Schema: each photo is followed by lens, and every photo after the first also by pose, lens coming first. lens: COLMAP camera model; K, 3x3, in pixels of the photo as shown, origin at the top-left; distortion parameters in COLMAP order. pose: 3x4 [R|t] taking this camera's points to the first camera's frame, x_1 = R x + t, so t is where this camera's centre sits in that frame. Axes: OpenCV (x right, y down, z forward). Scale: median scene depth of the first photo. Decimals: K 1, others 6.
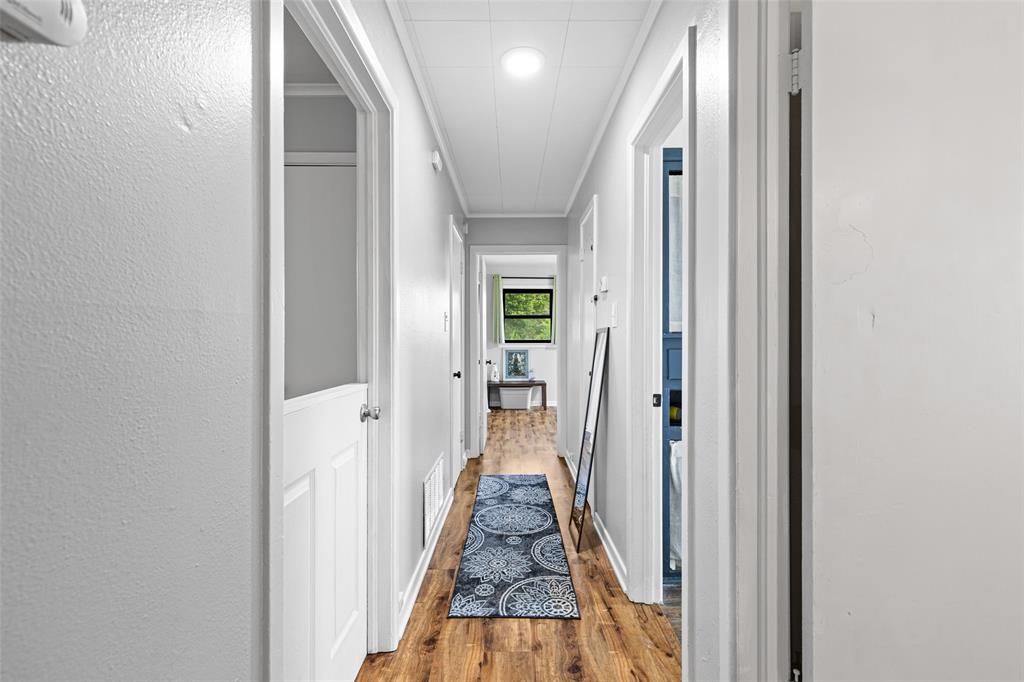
lens RADIAL K [[463.4, 0, 510.1], [0, 463.4, 339.8], [0, 0, 1]] dist [0.004133, -0.000045]
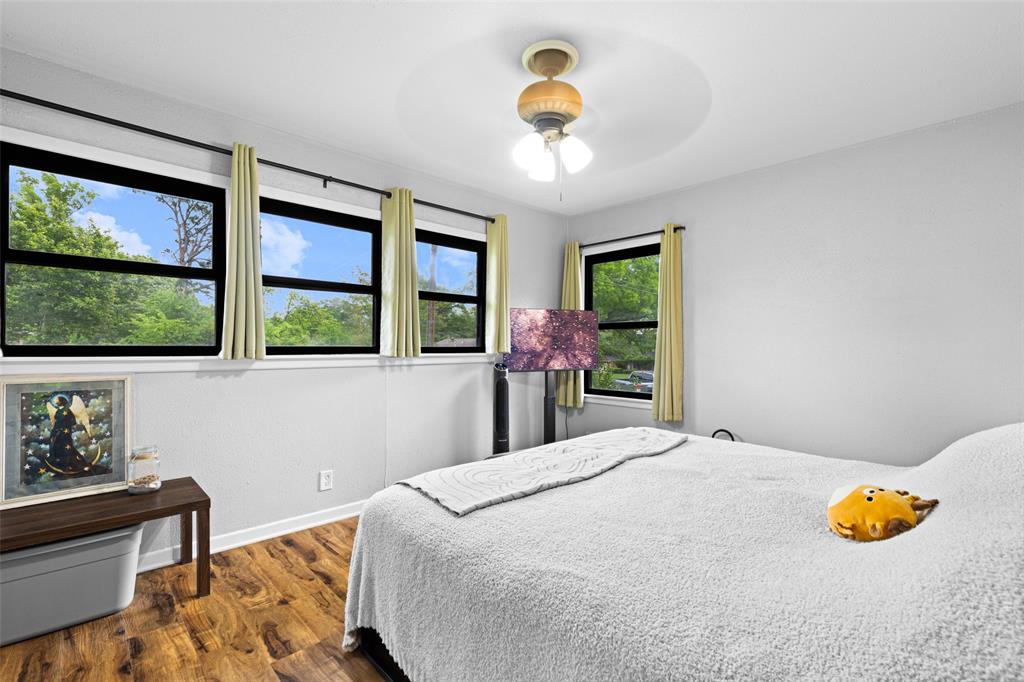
lens RADIAL K [[463.4, 0, 510.1], [0, 463.4, 339.8], [0, 0, 1]] dist [0.004133, -0.000045]
pose [[0.727310, 0.008972, 0.686250, 0.015307], [-0.002729, 0.999944, -0.010181, -0.001057], [-0.686304, 0.005532, 0.727294, 0.628594]]
